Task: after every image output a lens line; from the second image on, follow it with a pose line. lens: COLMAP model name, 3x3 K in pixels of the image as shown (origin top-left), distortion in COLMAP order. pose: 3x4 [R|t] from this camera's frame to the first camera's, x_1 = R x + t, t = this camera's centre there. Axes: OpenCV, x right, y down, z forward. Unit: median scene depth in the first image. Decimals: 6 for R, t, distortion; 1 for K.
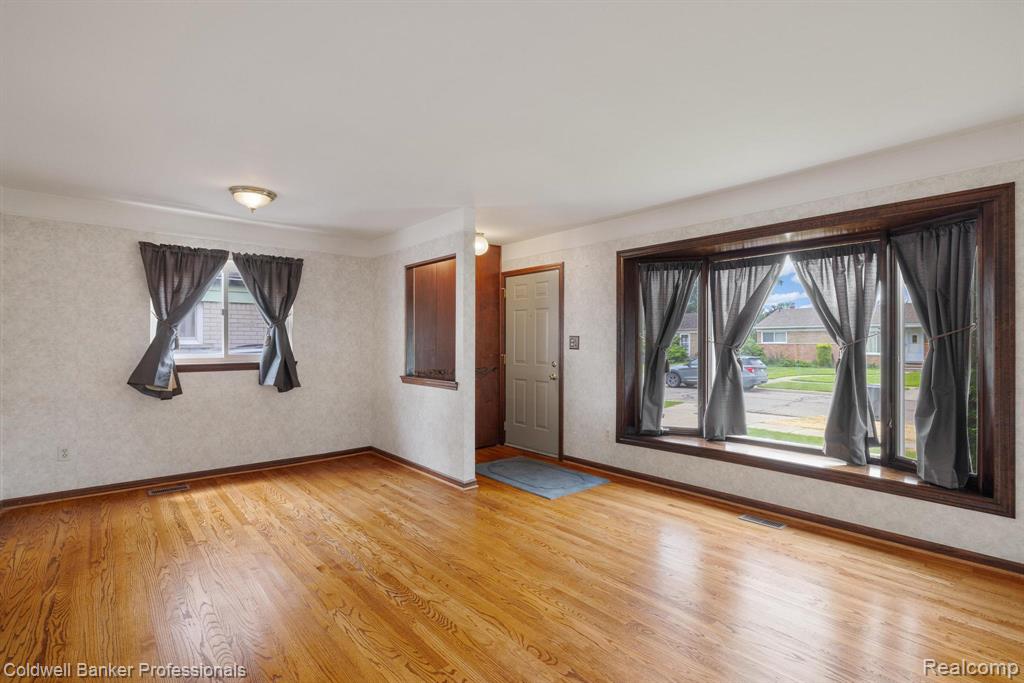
lens RADIAL K [[478.1, 0, 509.8], [0, 478.1, 343.5], [0, 0, 1]] dist [-0.001739, -0.000141]
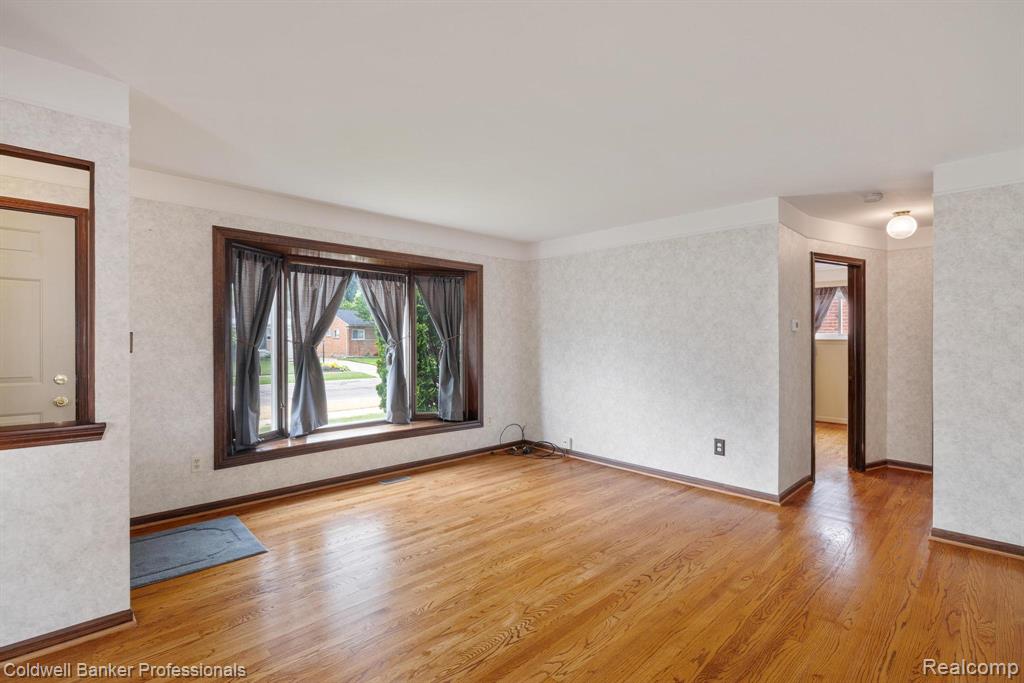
lens RADIAL K [[478.1, 0, 509.8], [0, 478.1, 343.5], [0, 0, 1]] dist [-0.001739, -0.000141]
pose [[-0.049145, -0.005284, 0.998778, -0.577784], [-0.001902, 0.999985, 0.005197, -0.004964], [-0.998790, -0.001644, -0.049154, 0.553295]]
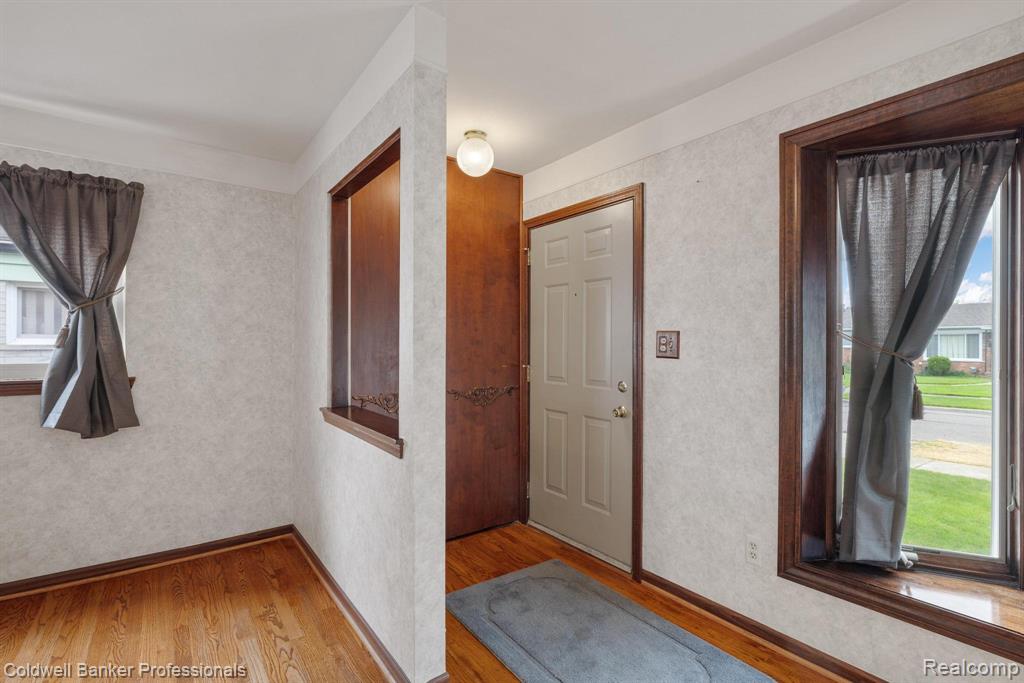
lens RADIAL K [[478.1, 0, 509.8], [0, 478.1, 343.5], [0, 0, 1]] dist [-0.001739, -0.000141]
pose [[0.997450, 0.003165, -0.071305, 0.010259], [-0.003396, 0.999989, -0.003120, -0.000786], [0.071294, 0.003354, 0.997450, 0.548974]]
